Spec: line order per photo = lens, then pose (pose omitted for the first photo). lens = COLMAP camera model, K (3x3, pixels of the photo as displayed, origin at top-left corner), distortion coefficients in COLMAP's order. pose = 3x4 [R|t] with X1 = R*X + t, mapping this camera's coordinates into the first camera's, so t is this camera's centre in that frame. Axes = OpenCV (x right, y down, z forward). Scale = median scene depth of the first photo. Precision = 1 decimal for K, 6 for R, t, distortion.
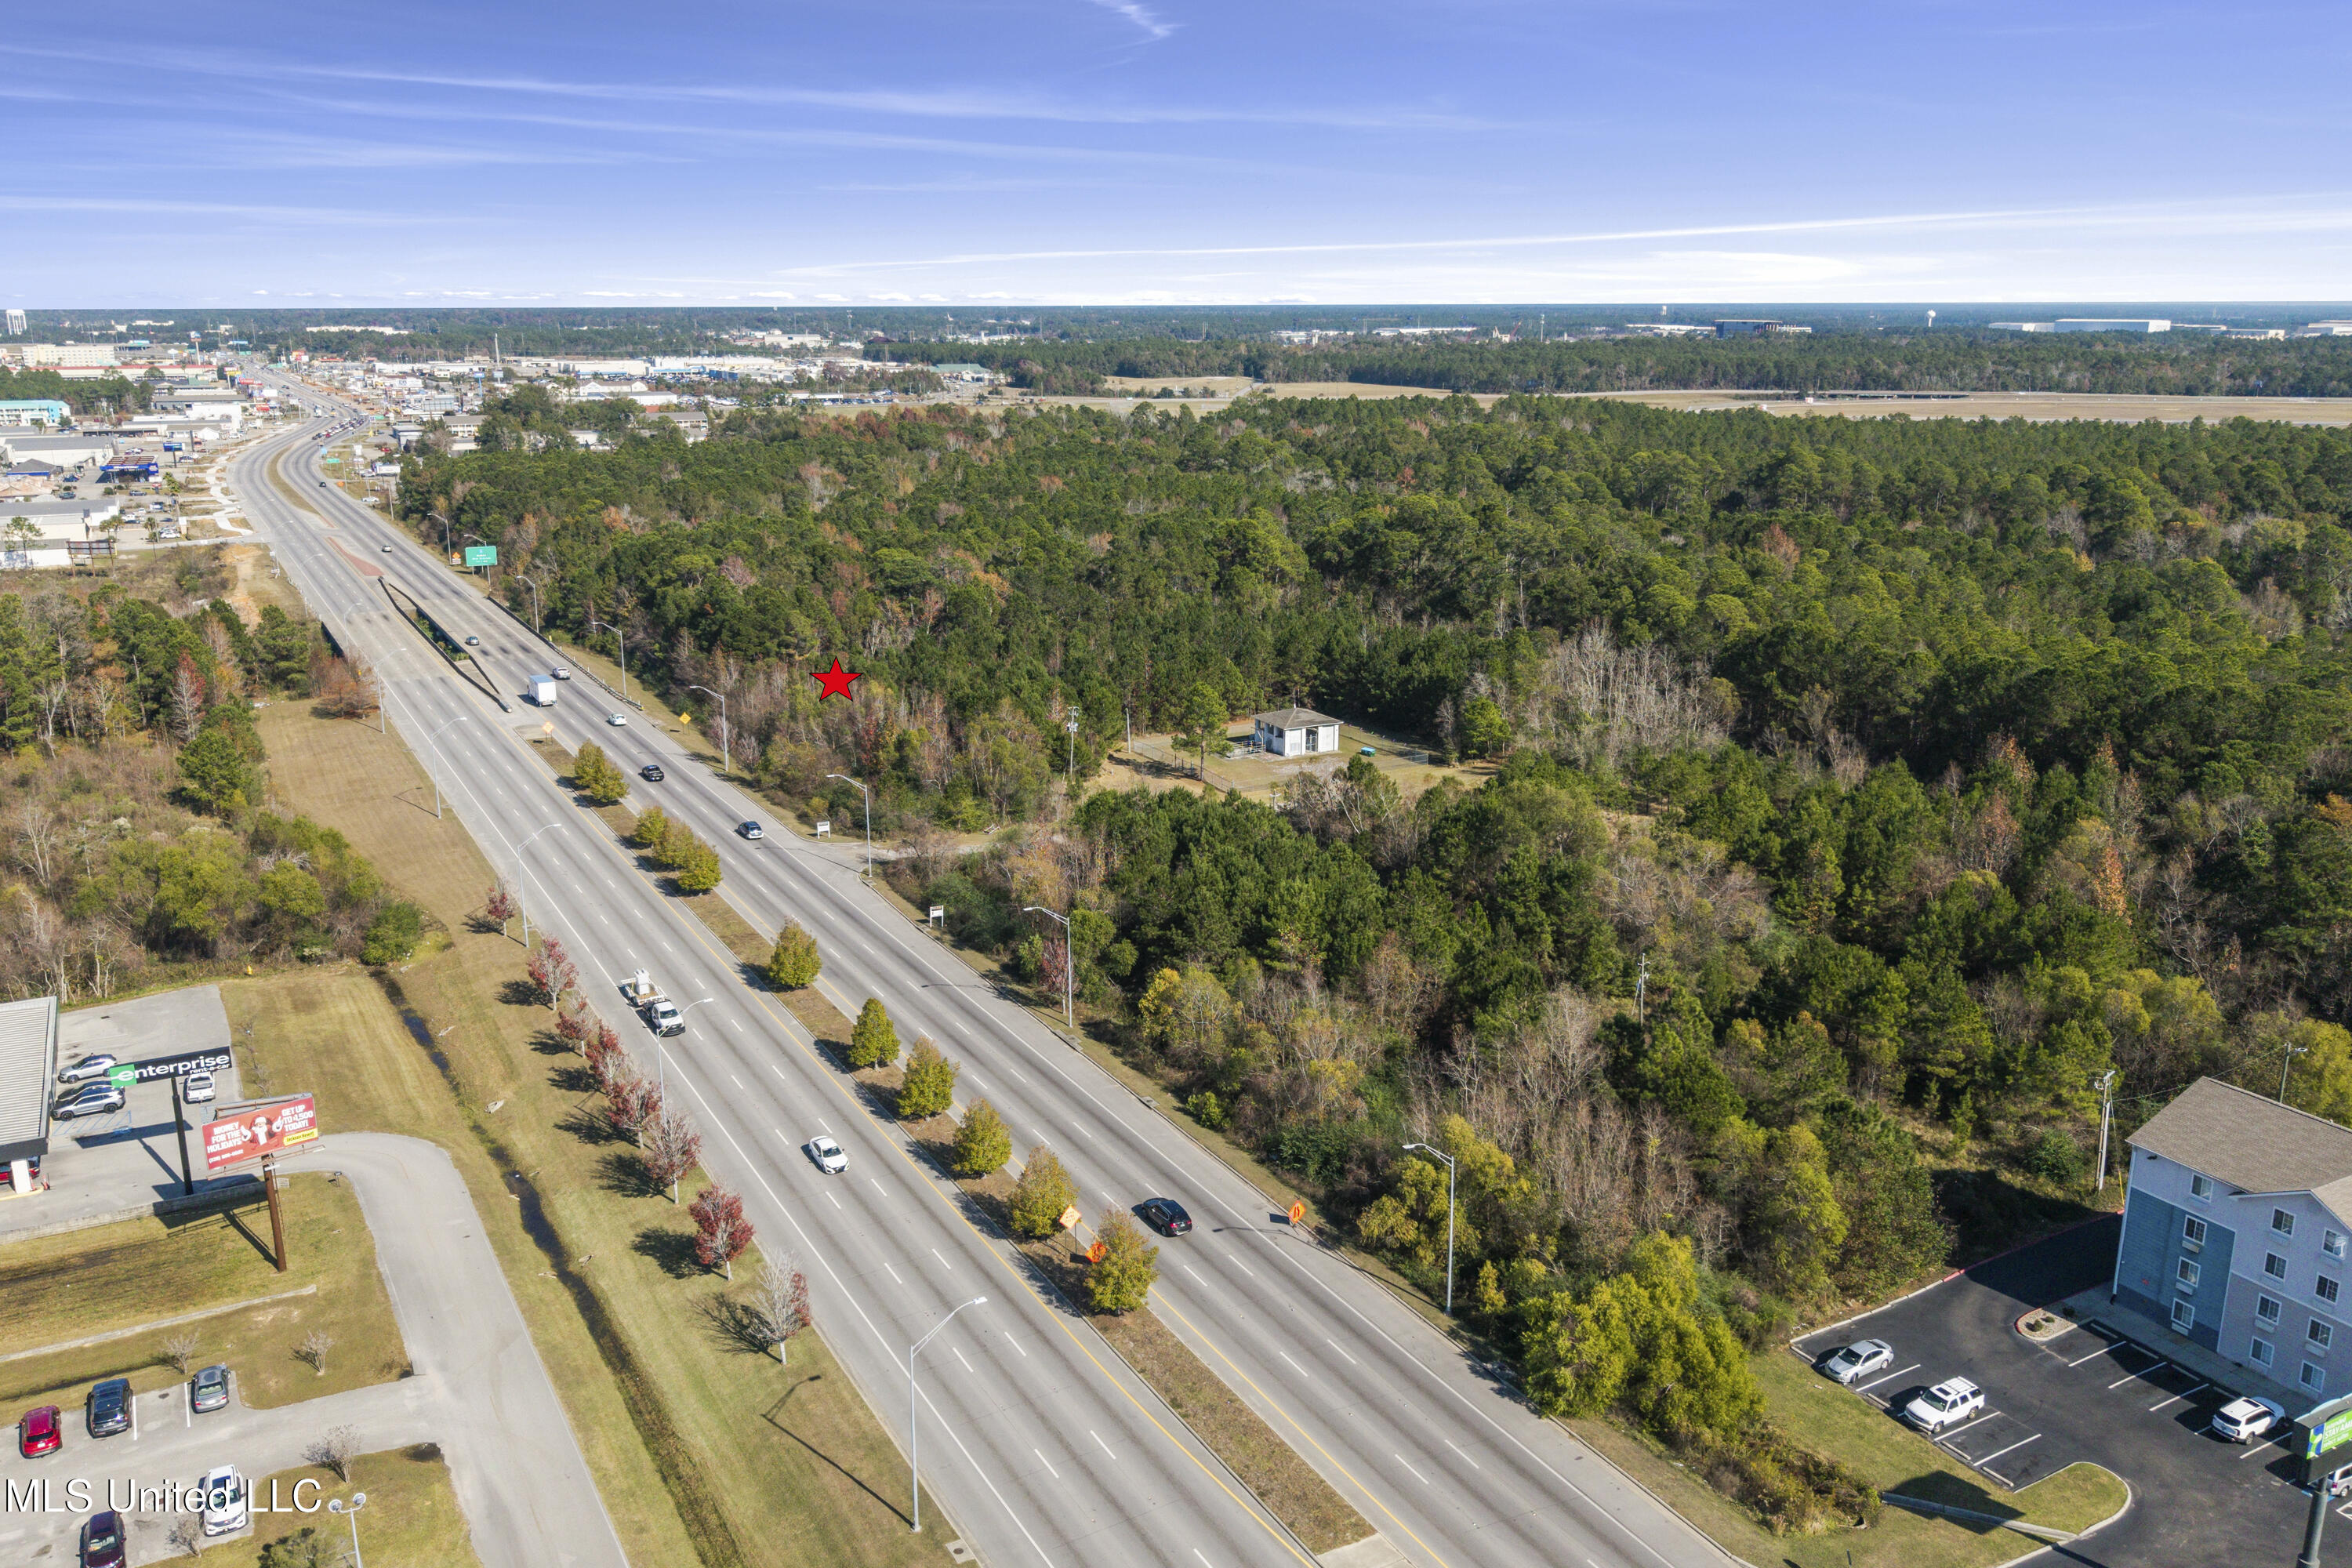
lens RADIAL K [[1805.3, 0, 1178.2], [0, 1805.3, 766.0], [0, 0, 1]] dist [0.052768, -0.074951]
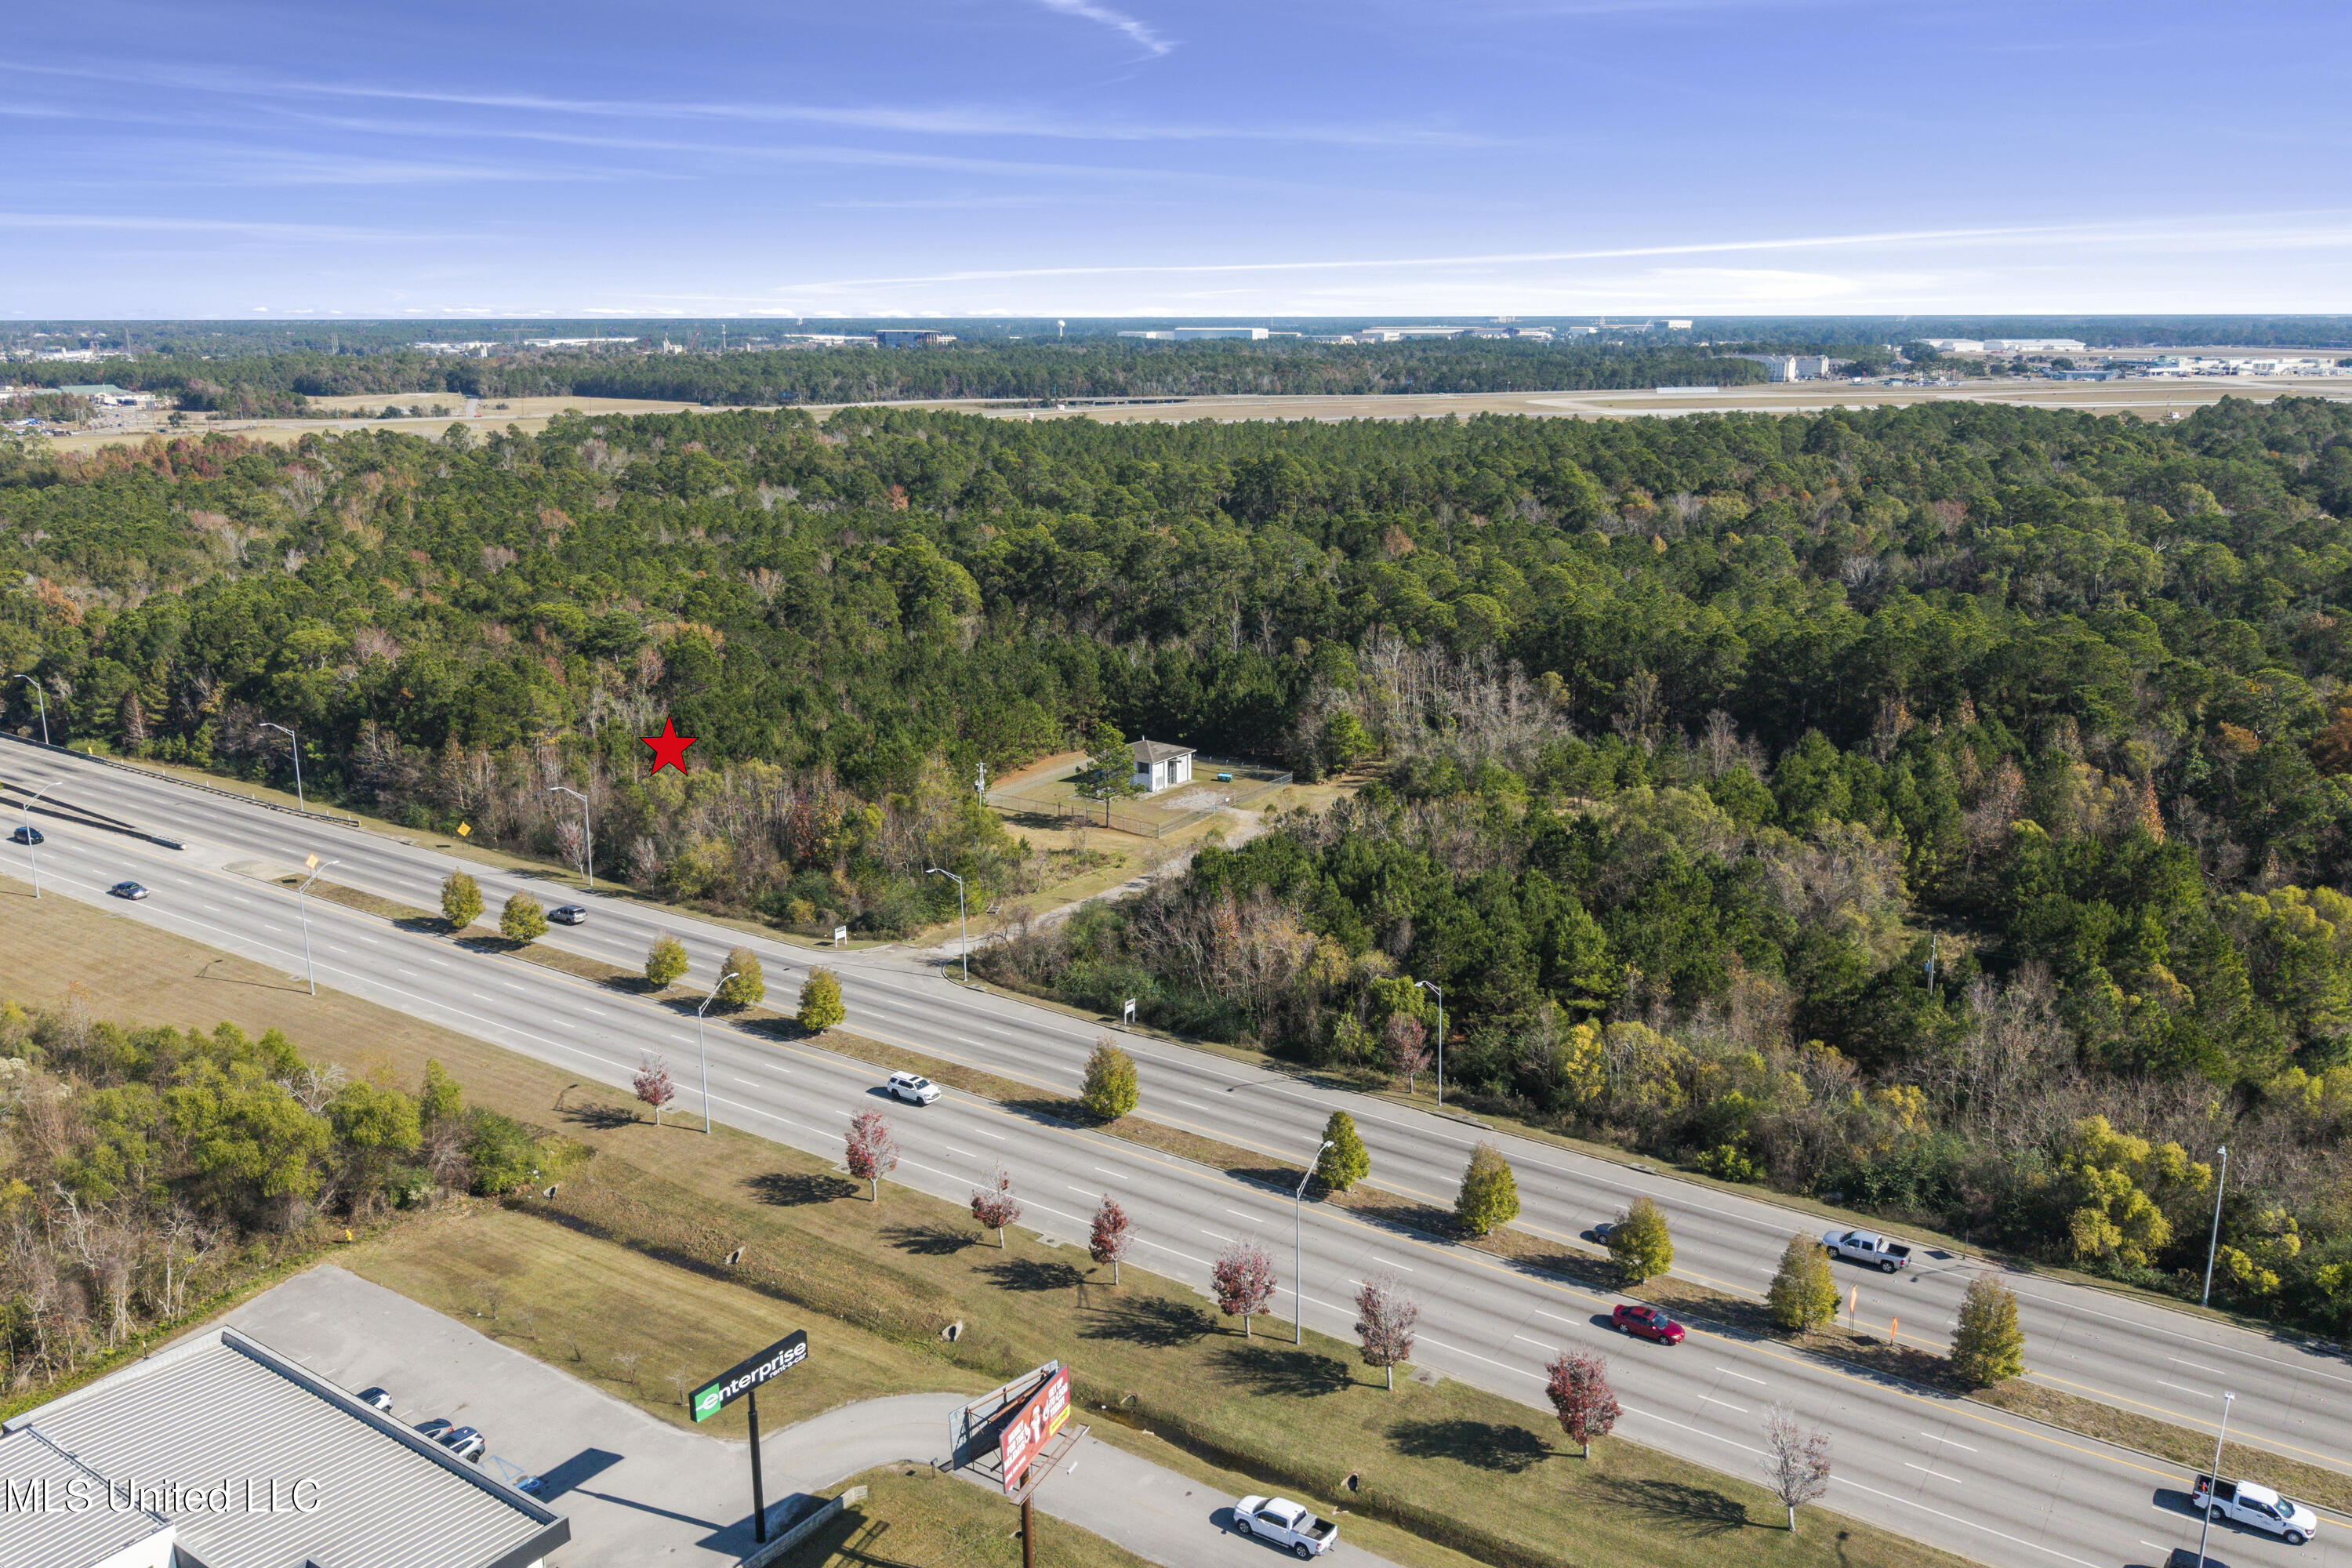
lens RADIAL K [[1805.3, 0, 1177.7], [0, 1805.3, 800.0], [0, 0, 1]] dist [0.052768, -0.074951]
pose [[0.905500, -0.114143, 0.408706, -0.278157], [0.109153, 0.993387, 0.035601, -0.029382], [-0.410067, 0.012375, 0.911971, 0.110164]]
